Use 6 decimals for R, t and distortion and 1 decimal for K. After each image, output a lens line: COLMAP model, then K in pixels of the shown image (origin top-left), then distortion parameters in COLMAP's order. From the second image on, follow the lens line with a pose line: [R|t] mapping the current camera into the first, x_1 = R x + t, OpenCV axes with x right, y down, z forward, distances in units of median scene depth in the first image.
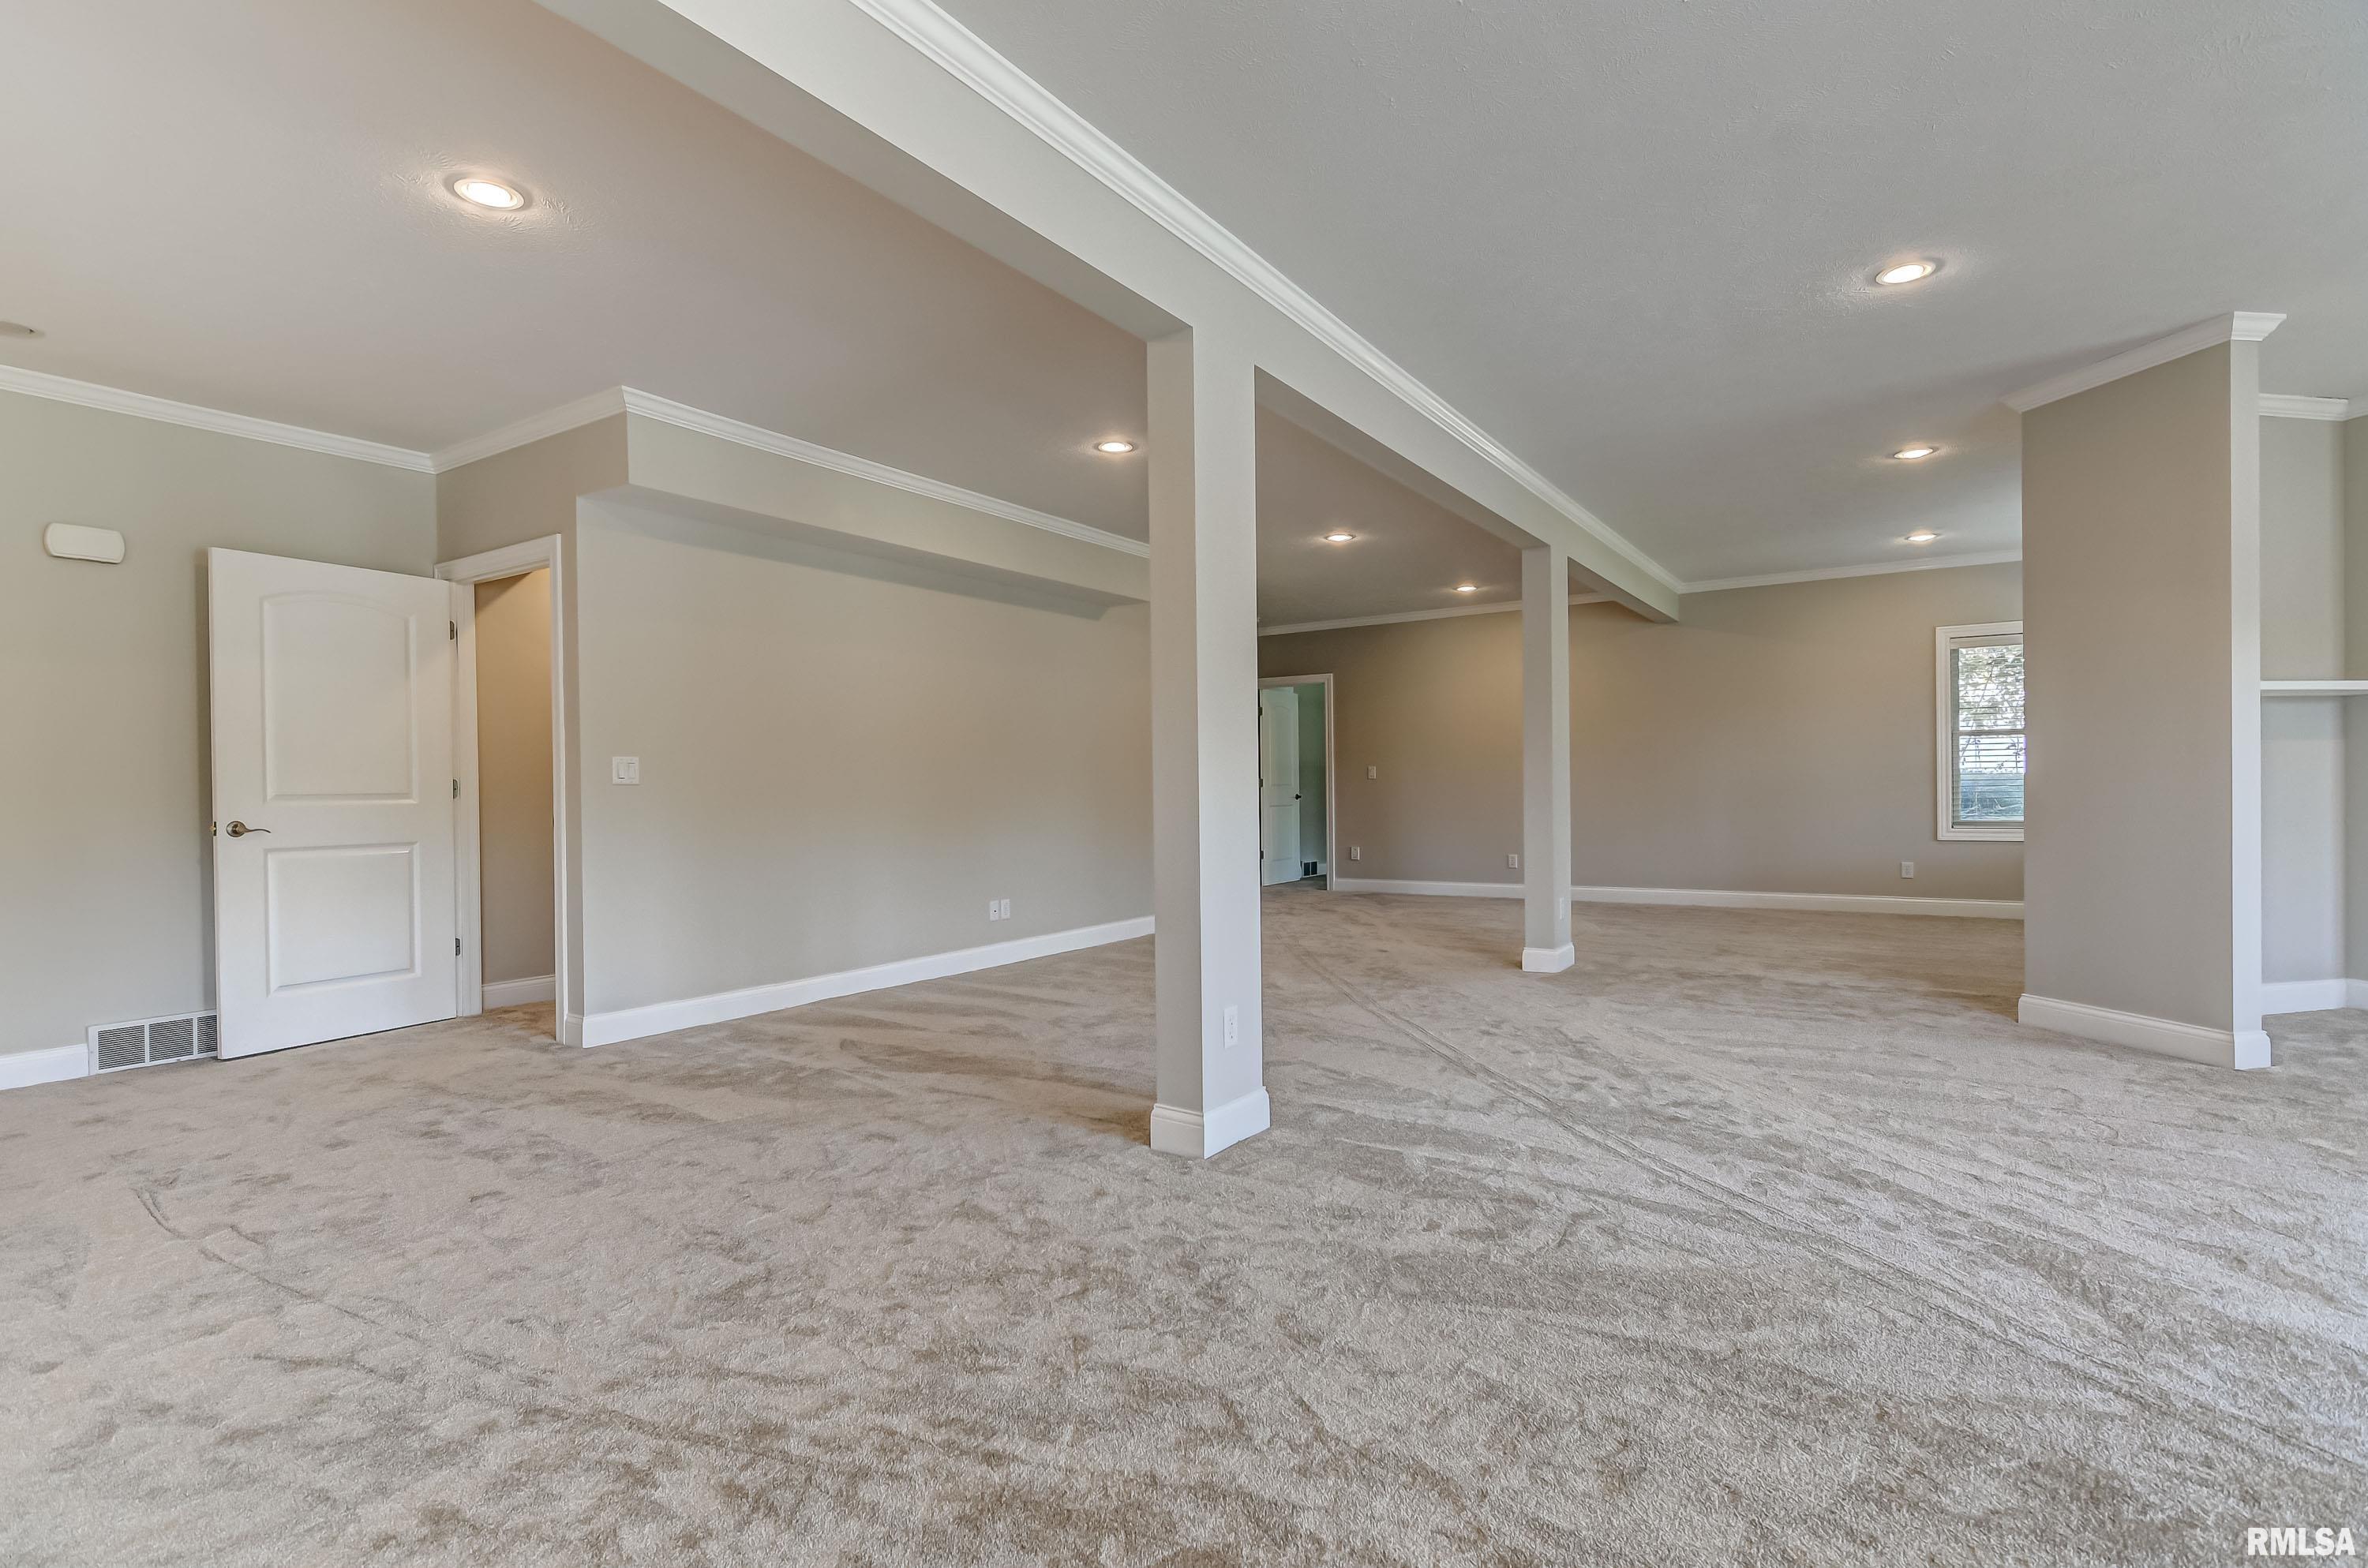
lens RADIAL K [[1137.8, 0, 1188.7], [0, 1137.8, 794.4], [0, 0, 1]] dist [0.010890, -0.008766]
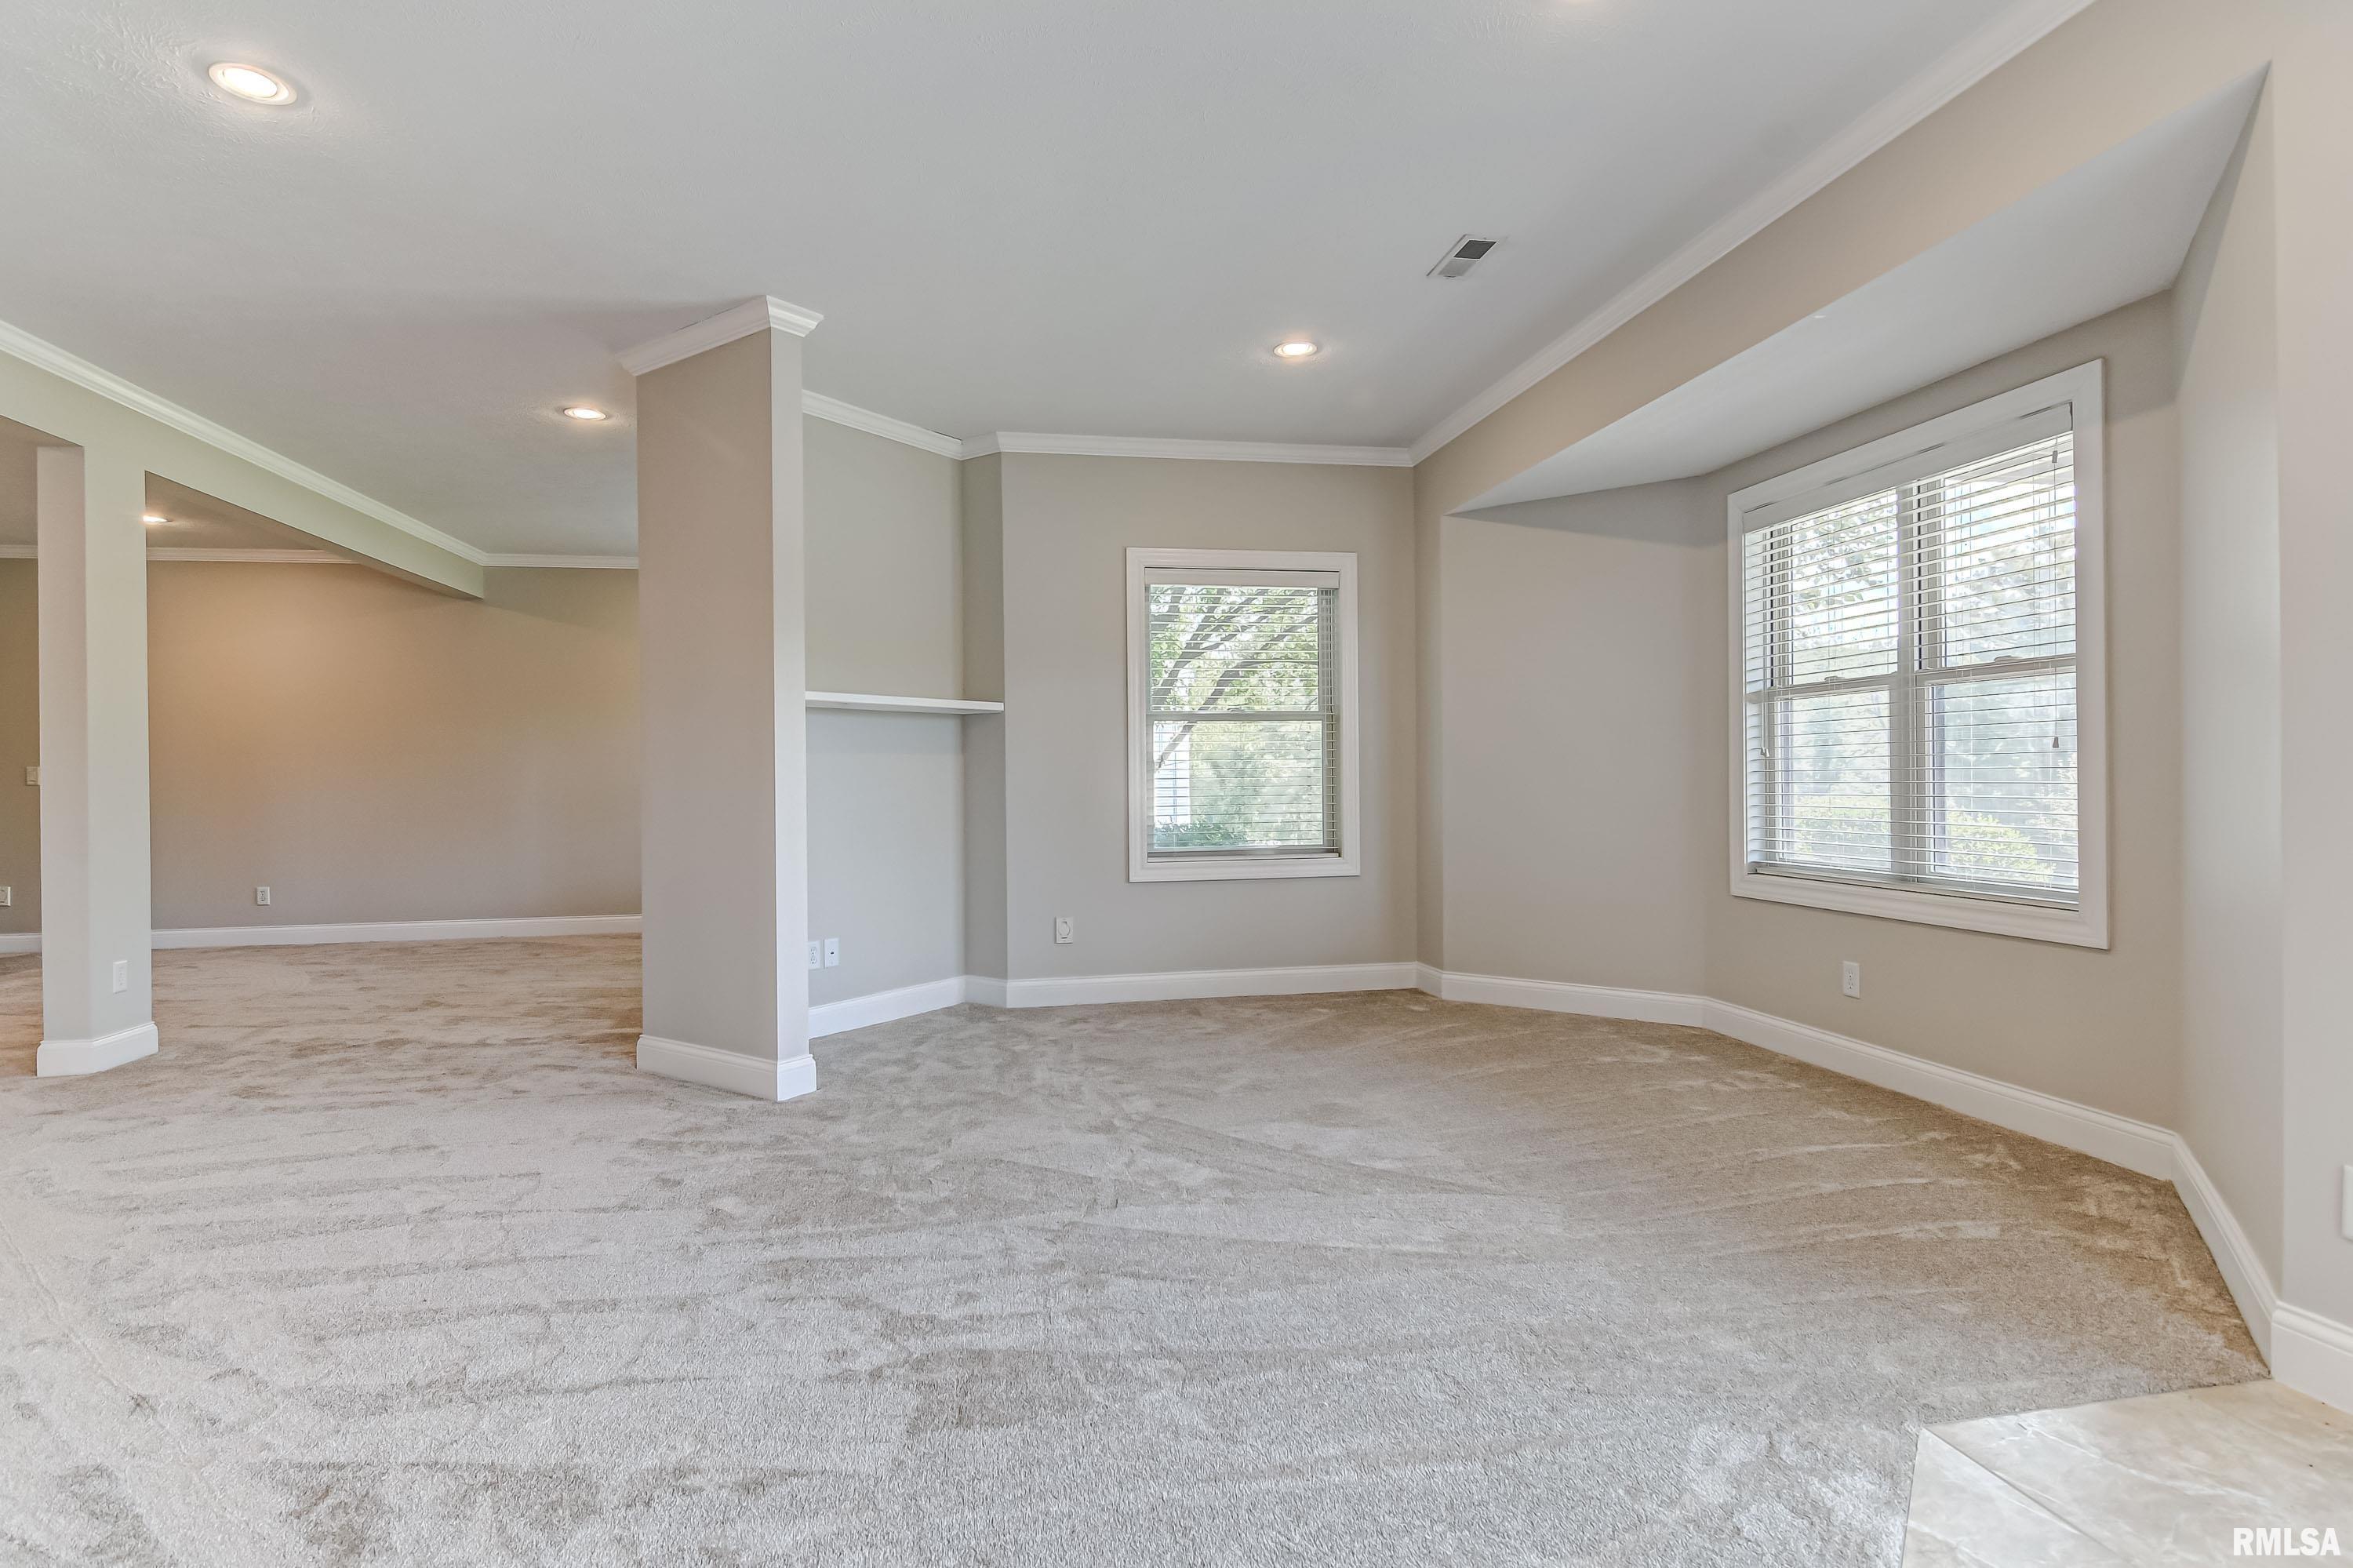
lens RADIAL K [[1166.2, 0, 1160.7], [0, 1166.2, 785.3], [0, 0, 1]] dist [0.000221, -0.000753]
pose [[0.732138, 0.004594, 0.681141, 0.489428], [0.004310, 0.999926, -0.011377, -0.007232], [-0.681143, 0.011265, 0.732064, 0.077465]]
